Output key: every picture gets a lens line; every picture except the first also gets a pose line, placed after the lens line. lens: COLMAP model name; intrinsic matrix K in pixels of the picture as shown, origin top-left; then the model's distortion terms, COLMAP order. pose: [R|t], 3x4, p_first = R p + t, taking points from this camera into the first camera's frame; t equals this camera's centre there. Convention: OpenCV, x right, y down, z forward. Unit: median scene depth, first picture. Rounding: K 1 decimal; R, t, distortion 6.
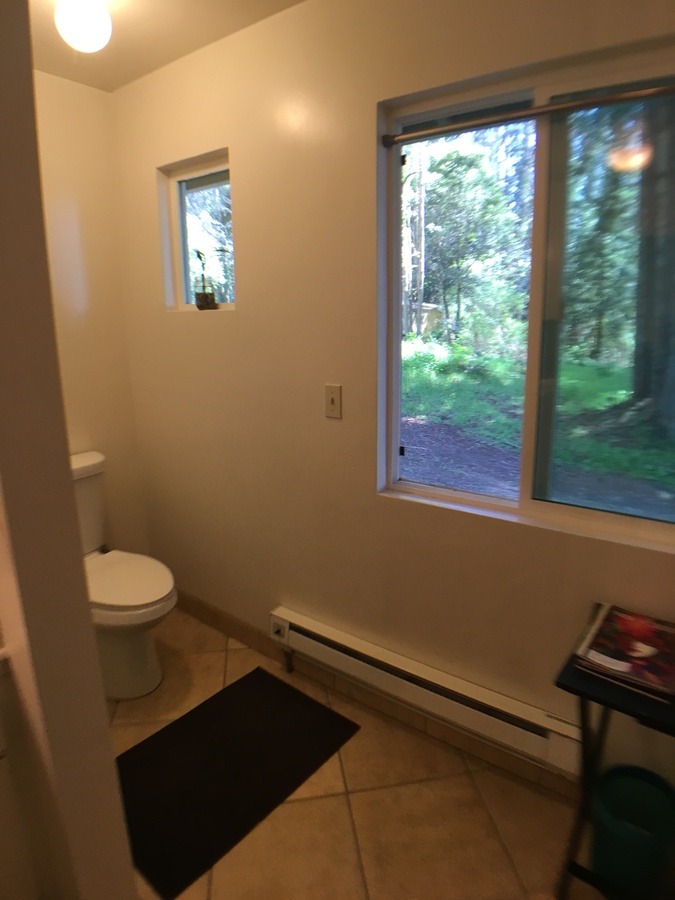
lens RADIAL K [[527.6, 0, 339.5], [0, 527.6, 443.0], [0, 0, 1]] dist [-0.071587, 0.004467]
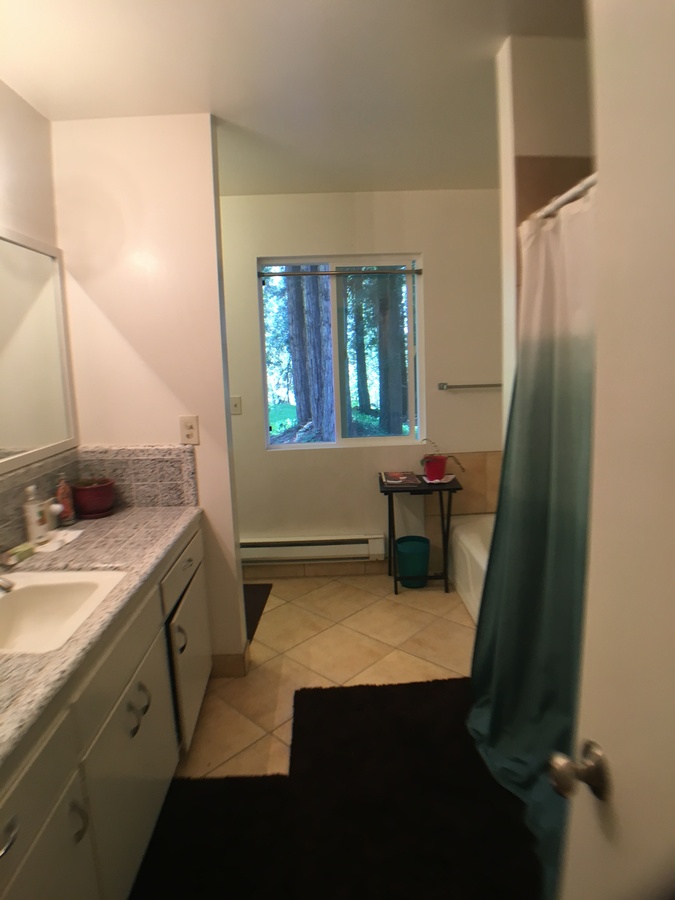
lens RADIAL K [[527.6, 0, 339.5], [0, 527.6, 443.0], [0, 0, 1]] dist [-0.071587, 0.004467]
pose [[0.795318, -0.104449, 0.597126, -0.145703], [0.159360, 0.986422, -0.039708, 0.031829], [-0.584871, 0.126739, 0.801164, -0.118107]]
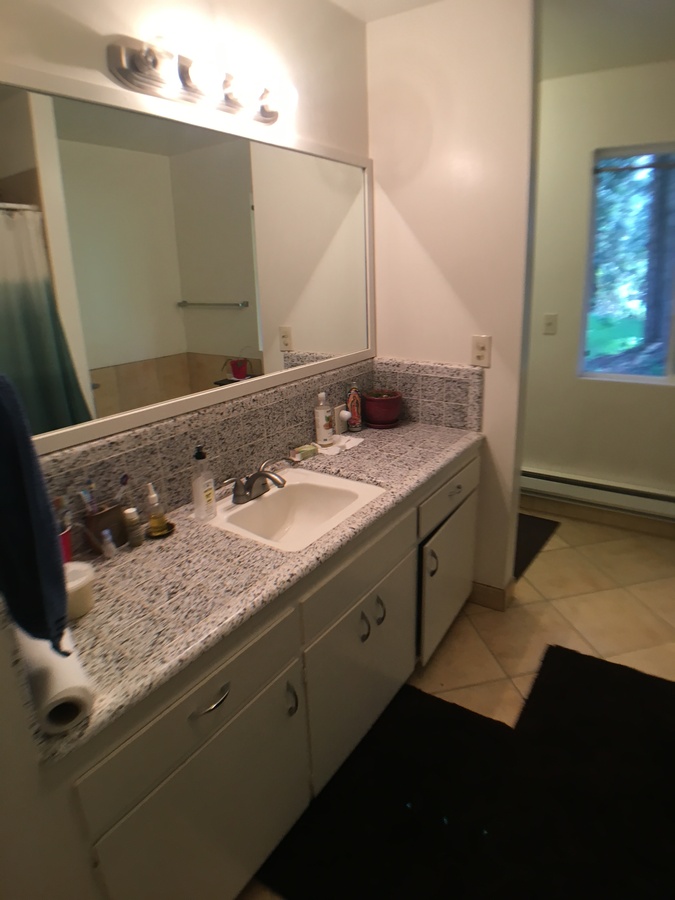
lens RADIAL K [[527.6, 0, 339.5], [0, 527.6, 443.0], [0, 0, 1]] dist [-0.071587, 0.004467]
pose [[0.999280, -0.027871, 0.025749, -0.124959], [0.025835, 0.996750, 0.076299, 0.026313], [-0.027792, -0.075578, 0.996752, -0.111784]]
